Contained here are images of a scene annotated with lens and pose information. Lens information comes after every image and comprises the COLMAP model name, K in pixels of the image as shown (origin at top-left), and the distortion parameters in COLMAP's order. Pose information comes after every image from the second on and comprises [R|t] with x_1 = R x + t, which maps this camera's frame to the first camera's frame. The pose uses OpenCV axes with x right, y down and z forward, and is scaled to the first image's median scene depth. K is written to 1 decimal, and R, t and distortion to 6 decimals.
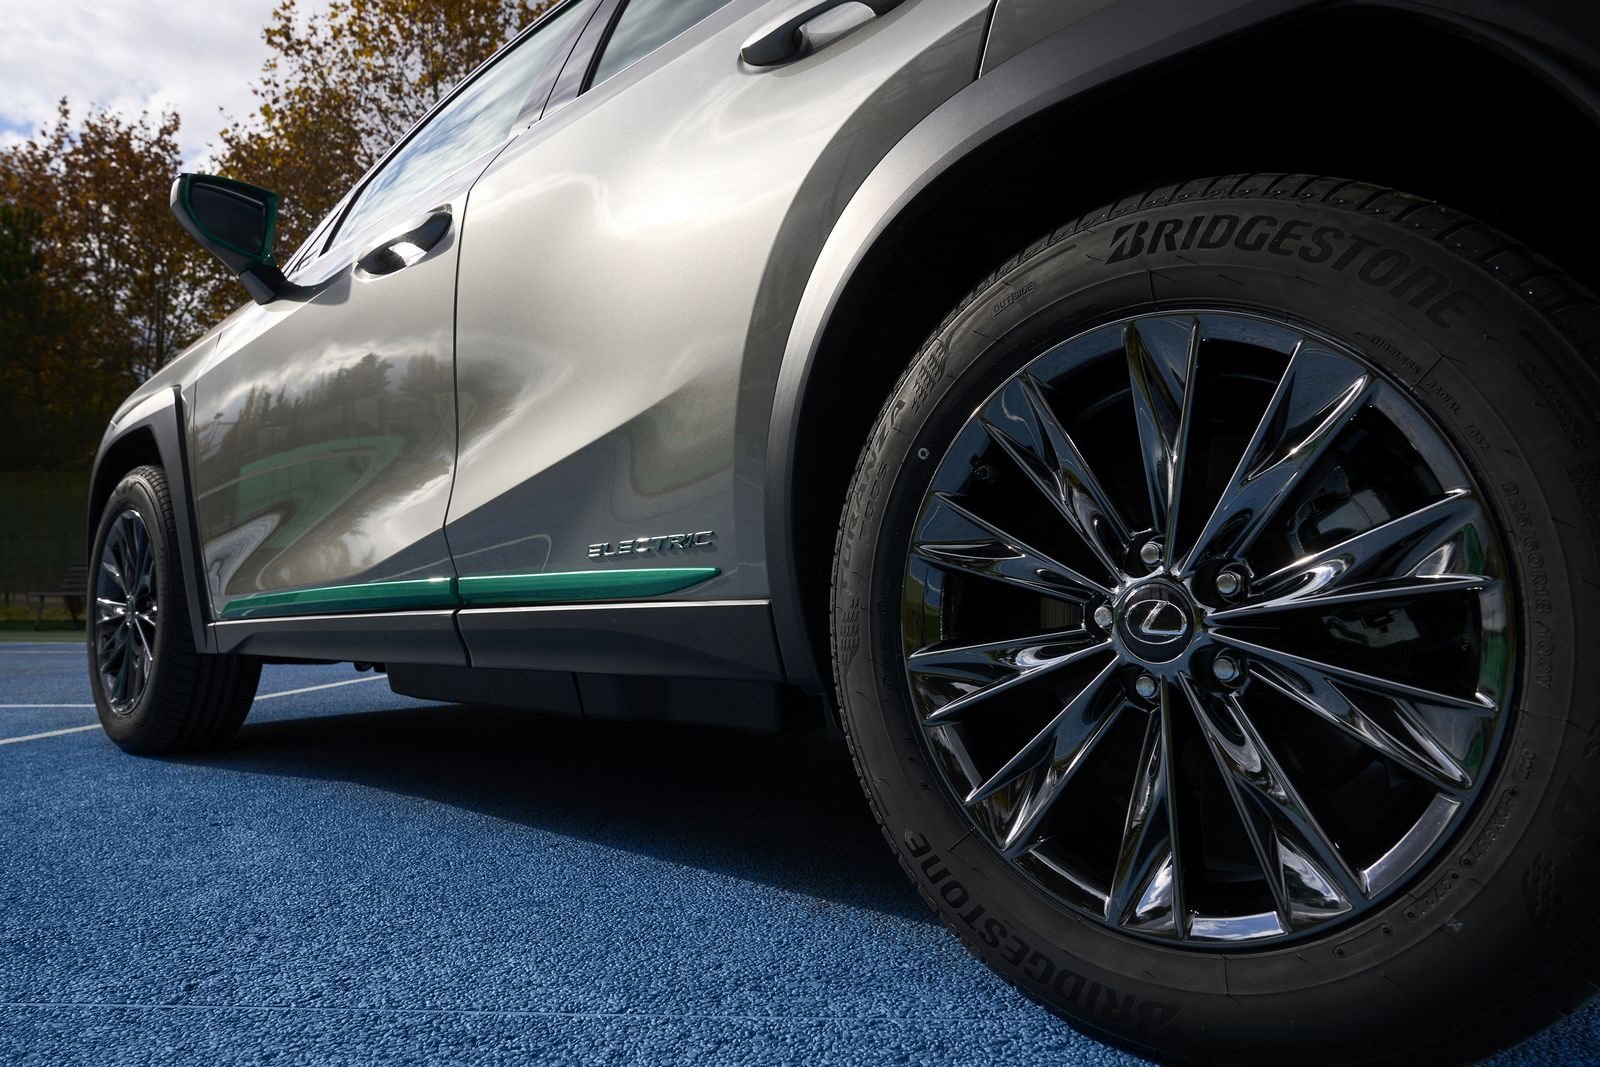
lens RADIAL K [[1082.2, 0, 805.1], [0, 1082.2, 517.2], [0, 0, 1]] dist [0.004462, -0.001603]
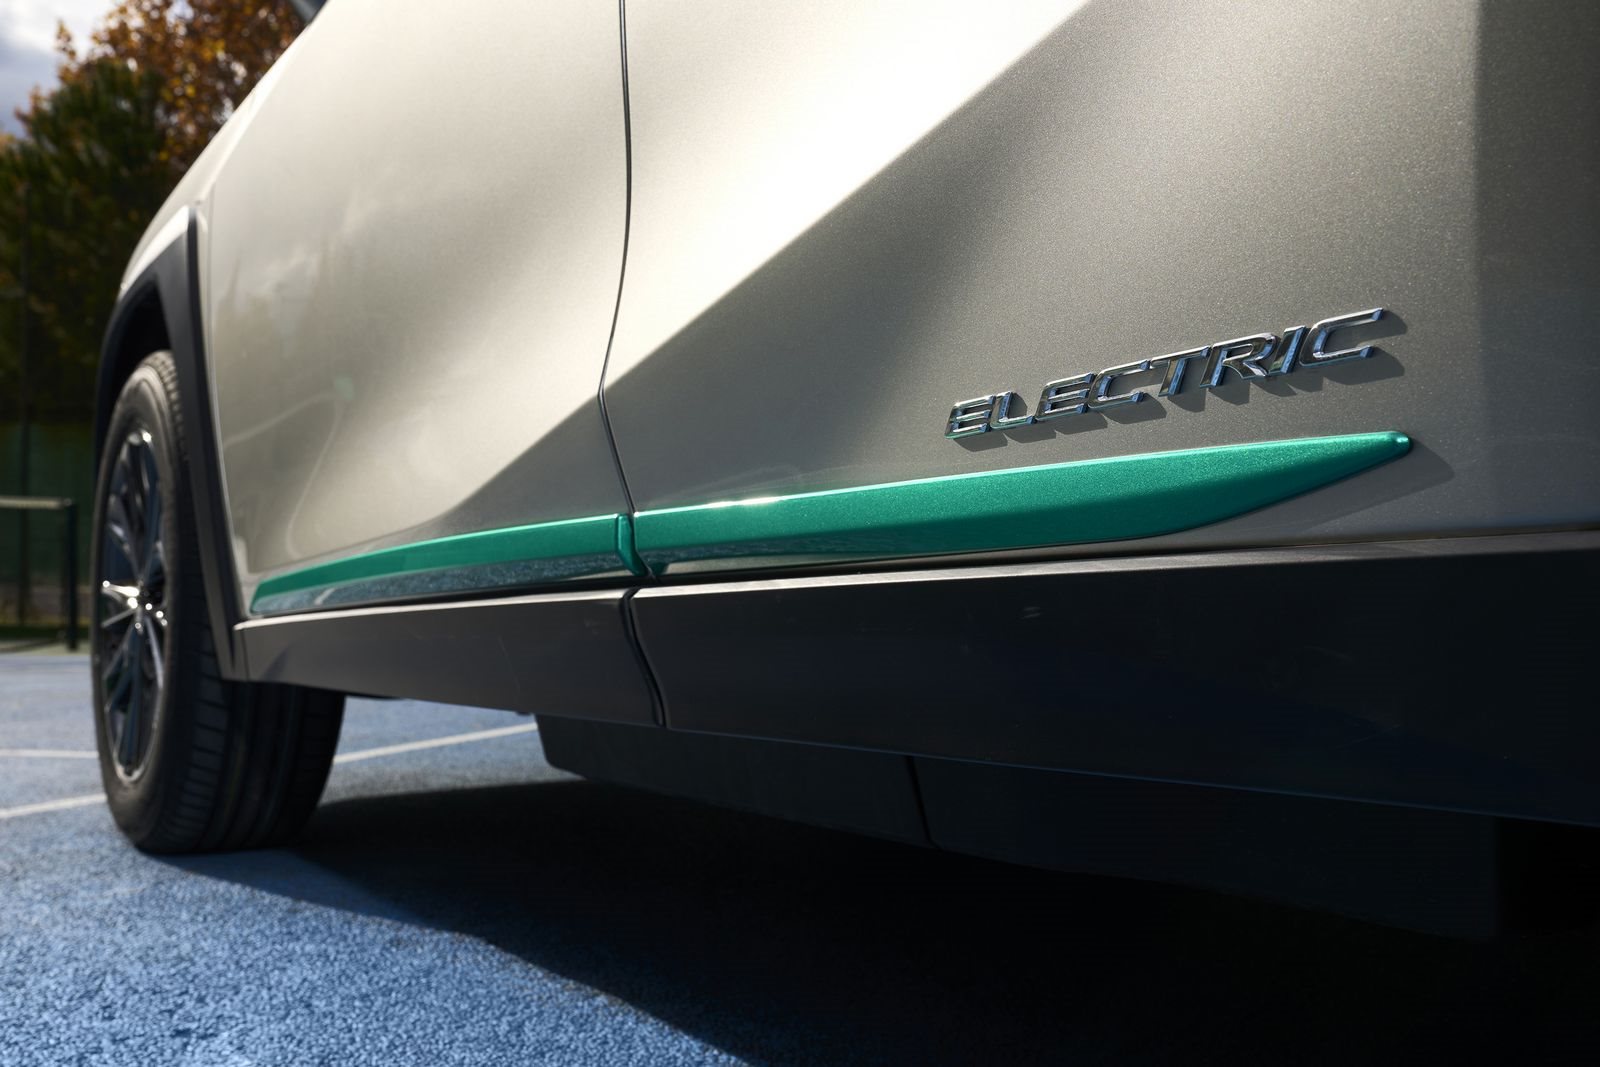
lens RADIAL K [[1663.4, 0, 791.3], [0, 1663.4, 532.7], [0, 0, 1]] dist [0.012991, 0.000000]
pose [[0.965525, -0.003712, -0.260284, -0.156337], [0.011844, 0.999489, 0.029682, 0.074695], [0.260040, -0.031742, 0.965076, 0.653768]]
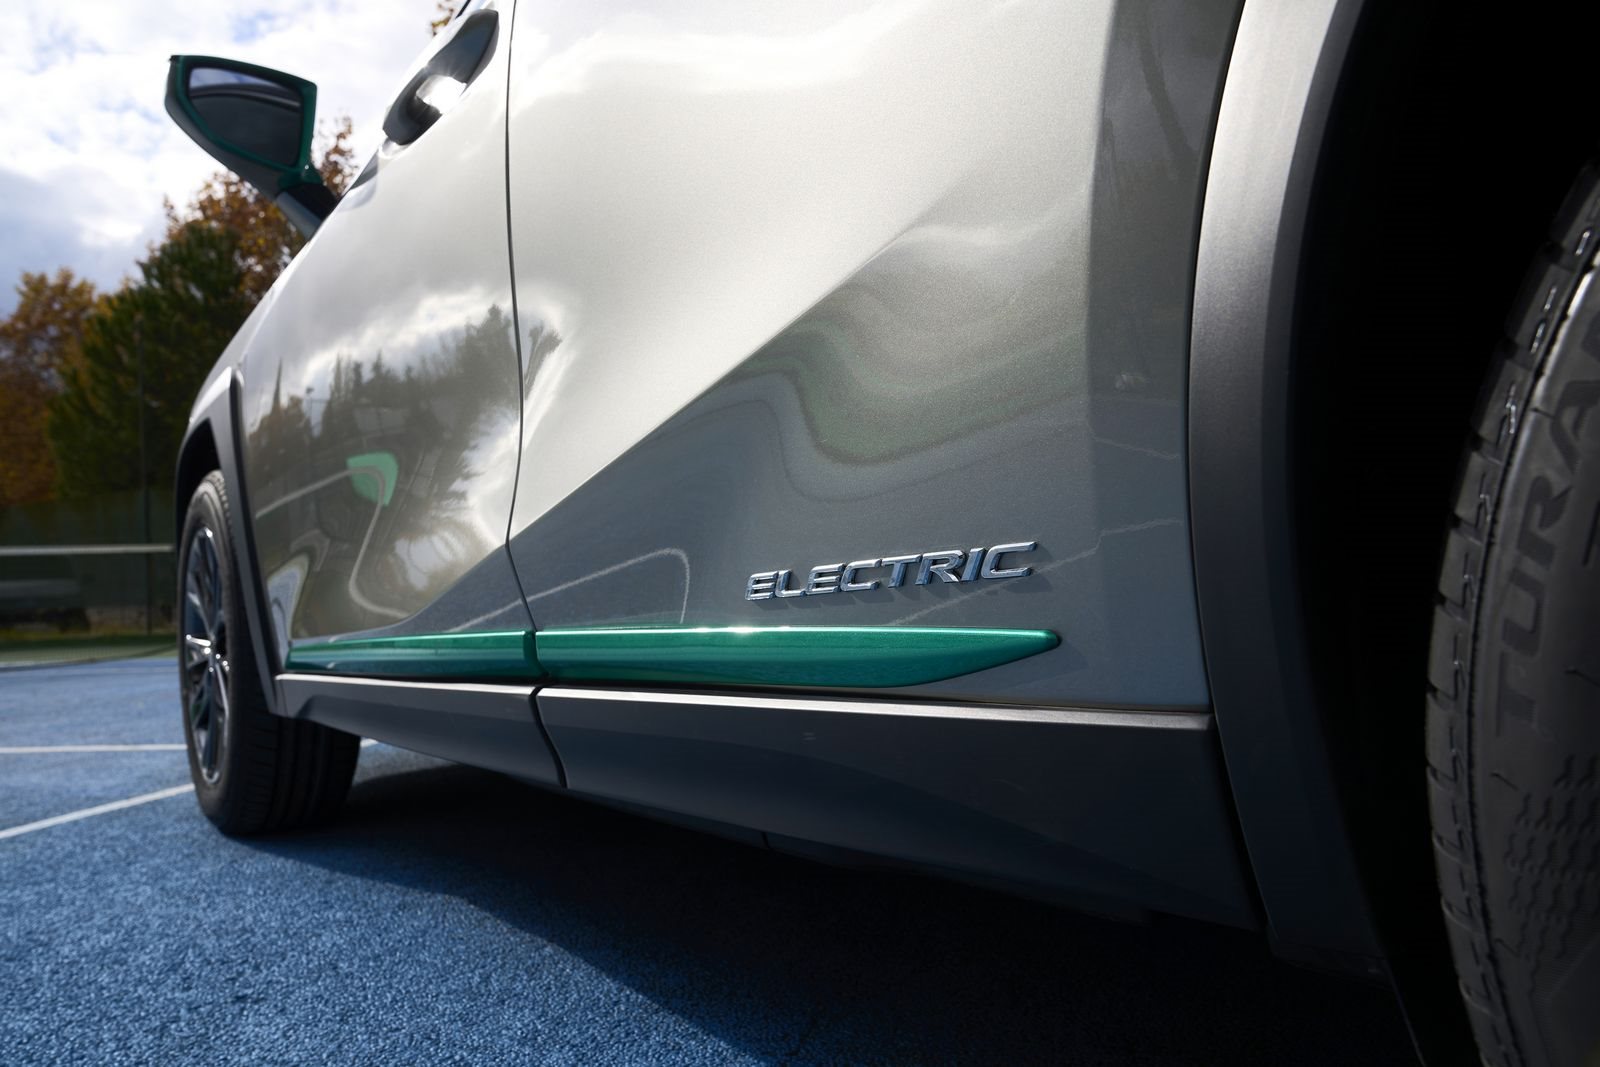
lens RADIAL K [[1168.7, 0, 804.1], [0, 1168.7, 534.3], [0, 0, 1]] dist [-0.093386, 0.078384]
pose [[0.983245, -0.051323, -0.174916, -0.119068], [0.058146, 0.997725, 0.034105, -0.012403], [0.172768, -0.043705, 0.983992, 0.701324]]
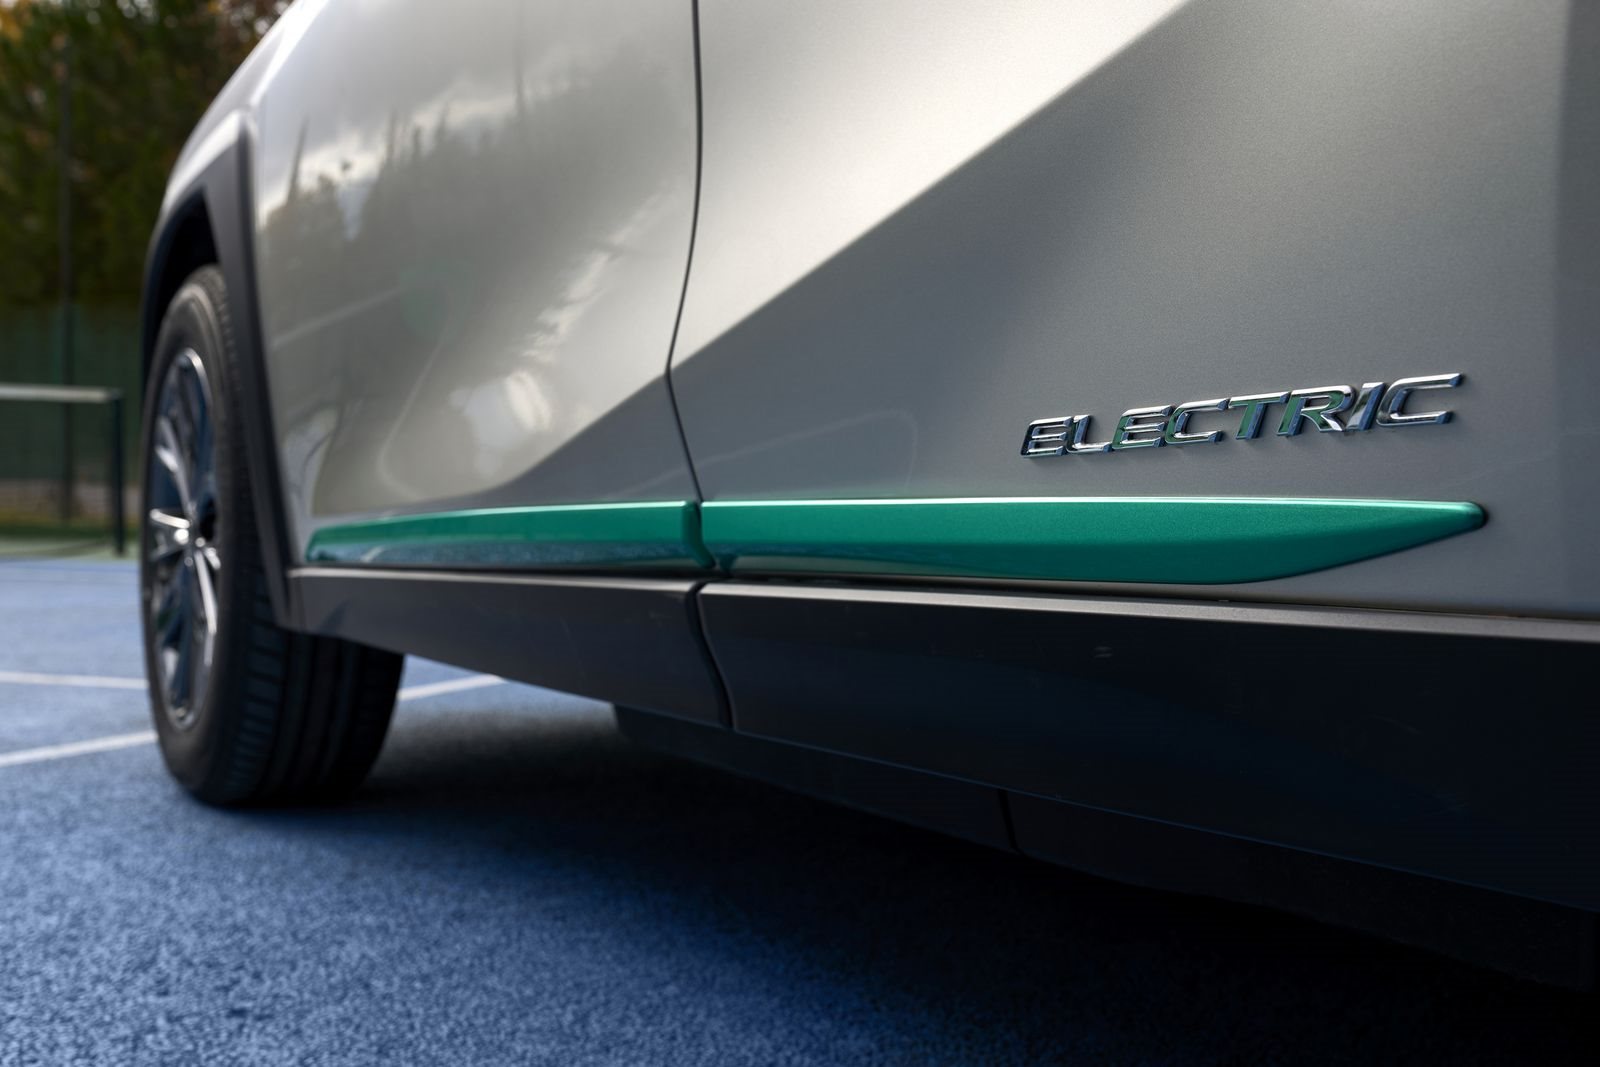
lens RADIAL K [[1863.0, 0, 803.7], [0, 1863.0, 532.5], [0, 0, 1]] dist [-0.008605, 0.000000]
pose [[0.949746, 0.023870, -0.312110, -0.121293], [0.002948, 0.996362, 0.085173, 0.015844], [0.313008, -0.081813, 0.946220, 0.610386]]
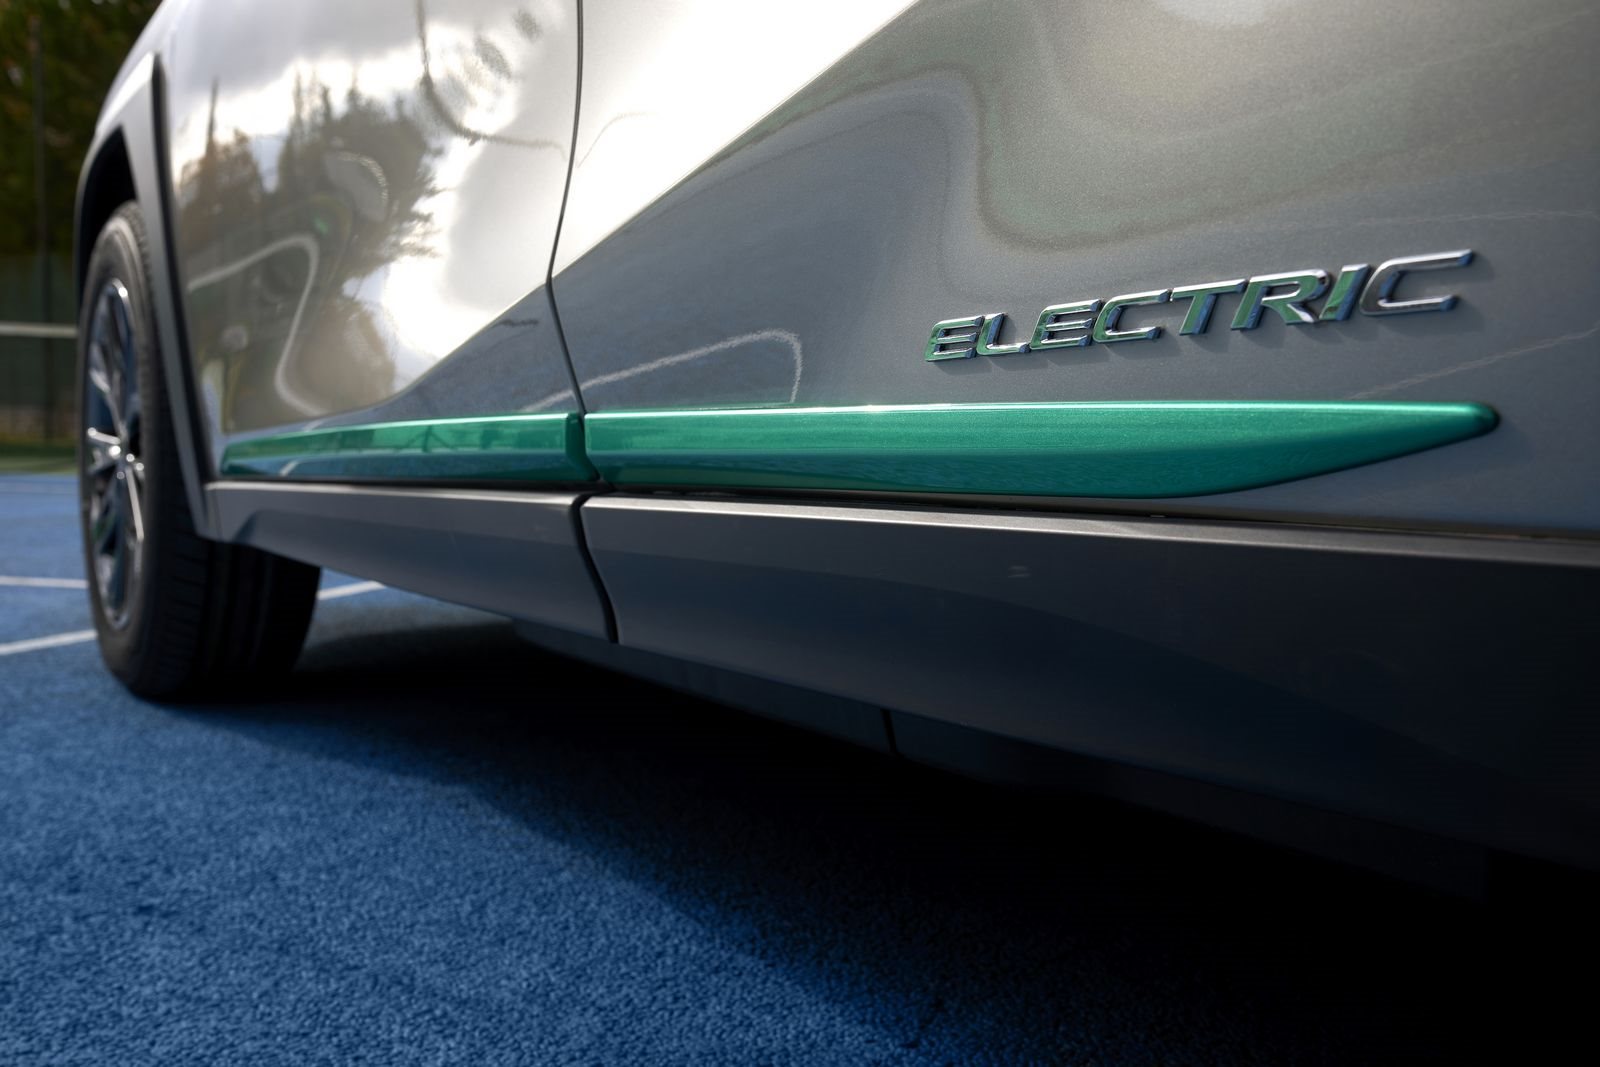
lens RADIAL K [[1534.8, 0, 806.3], [0, 1534.8, 541.6], [0, 0, 1]] dist [-0.016789, 0.000000]
pose [[0.971220, 0.037236, -0.235255, -0.185418], [-0.002950, 0.989509, 0.144442, 0.036010], [0.238165, -0.139591, 0.961141, 0.800326]]
